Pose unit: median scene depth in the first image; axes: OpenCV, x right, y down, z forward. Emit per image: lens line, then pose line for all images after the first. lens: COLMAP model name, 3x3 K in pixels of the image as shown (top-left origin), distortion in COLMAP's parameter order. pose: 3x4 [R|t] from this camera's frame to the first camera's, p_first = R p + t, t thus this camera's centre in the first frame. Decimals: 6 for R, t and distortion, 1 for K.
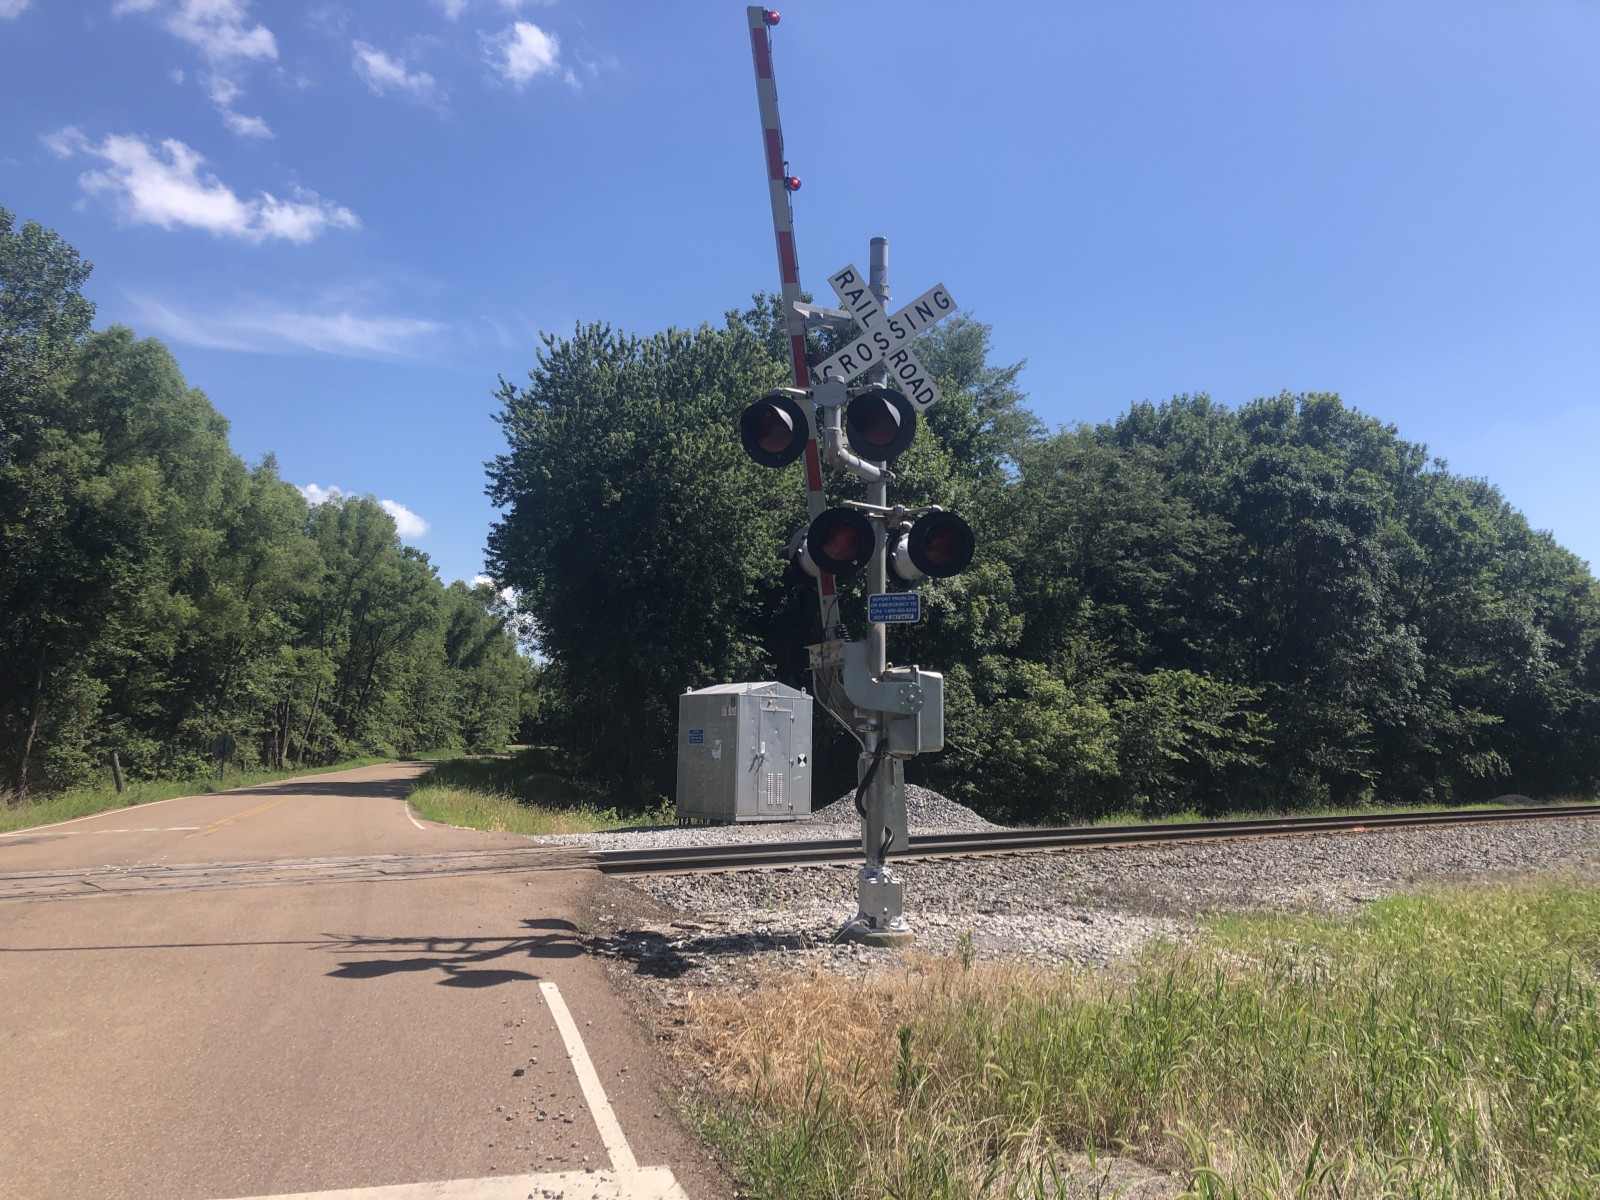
lens RADIAL K [[1324.4, 0, 810.5], [0, 1324.4, 605.2], [0, 0, 1]] dist [0.060380, -0.080830]
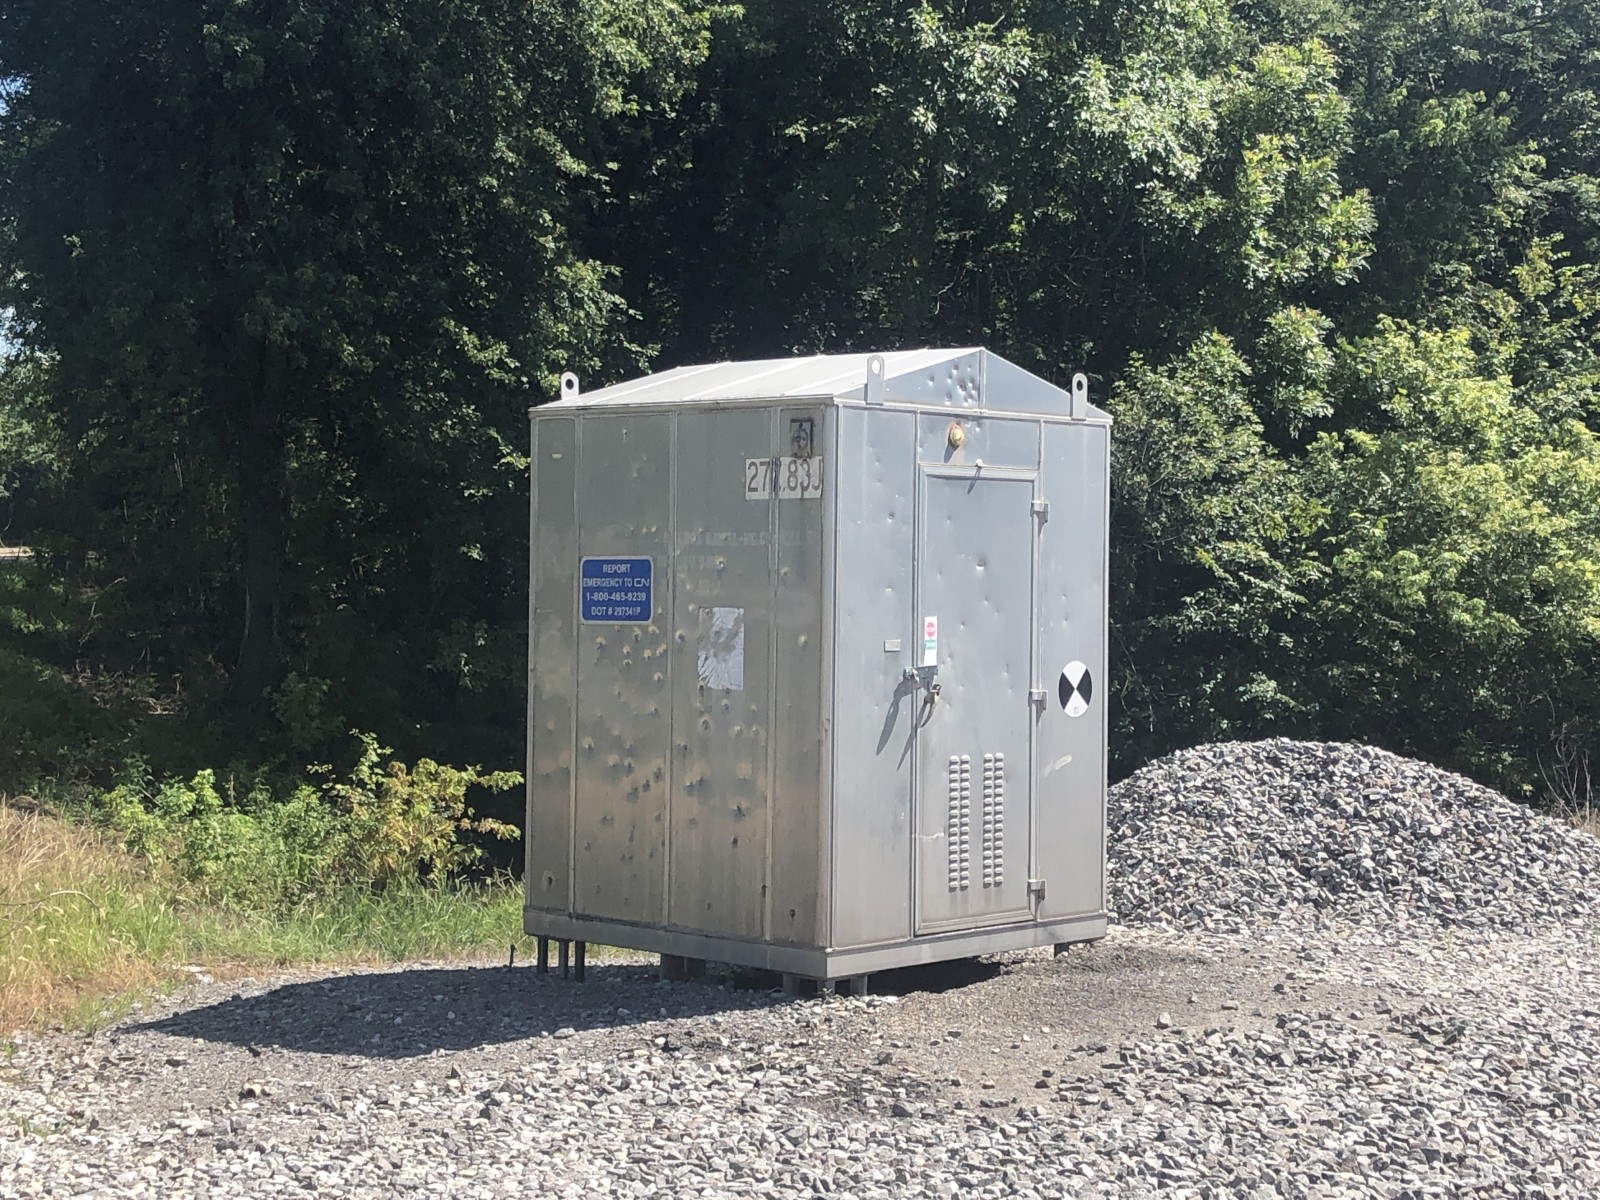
lens RADIAL K [[2708.8, 0, 833.6], [0, 2708.8, 556.1], [0, 0, 1]] dist [0.323169, -1.528287]
pose [[0.995736, -0.008325, 0.091871, -0.051745], [-0.002025, 0.993707, 0.111993, 0.022903], [-0.092225, -0.111702, 0.989453, 0.297463]]
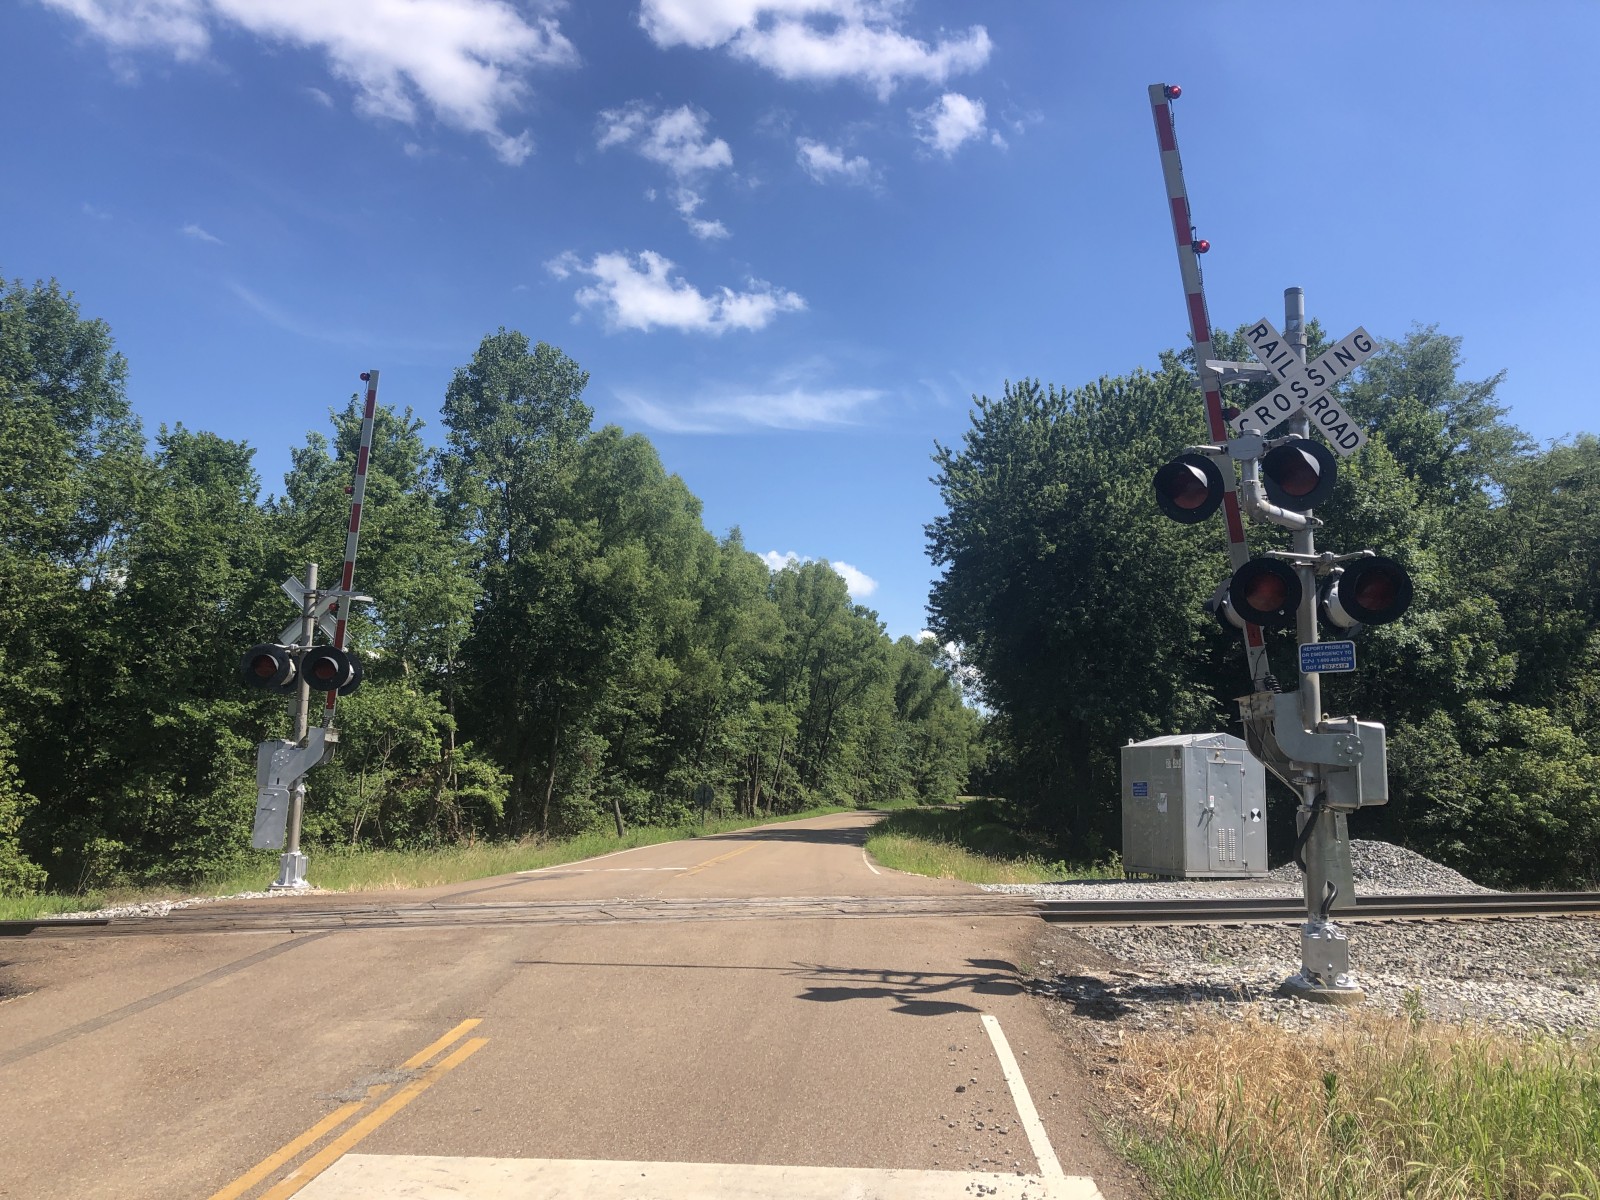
lens RADIAL K [[1324.4, 0, 810.5], [0, 1324.4, 605.2], [0, 0, 1]] dist [0.060380, -0.080830]
pose [[0.945275, -0.042887, -0.323445, 0.004077], [0.030521, 0.998600, -0.043209, -0.000942], [0.324845, 0.030973, 0.945260, -0.010643]]
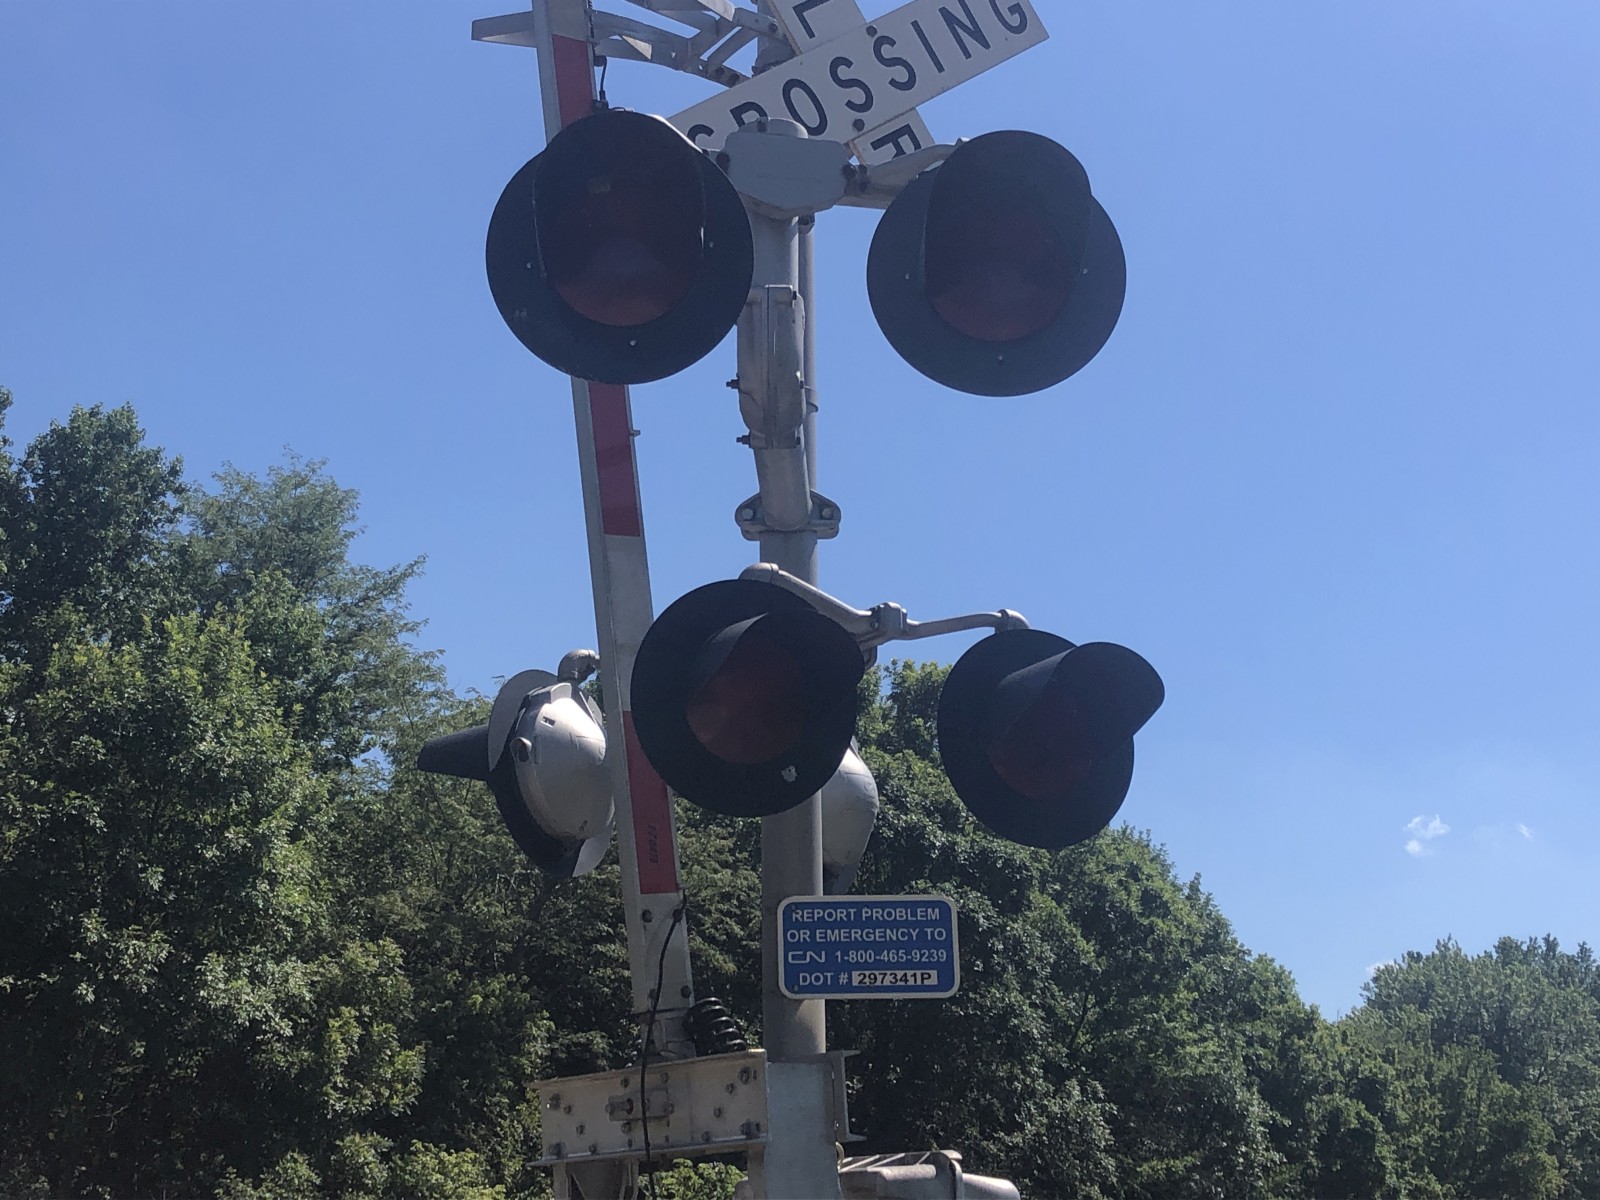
lens RADIAL K [[2326.0, 0, 793.6], [0, 2326.0, 553.9], [0, 0, 1]] dist [0.235205, -0.966275]
pose [[0.933631, 0.091858, 0.346260, -0.033126], [-0.019596, 0.978215, -0.206669, 0.005878], [-0.357700, 0.186167, 0.915091, 0.120717]]
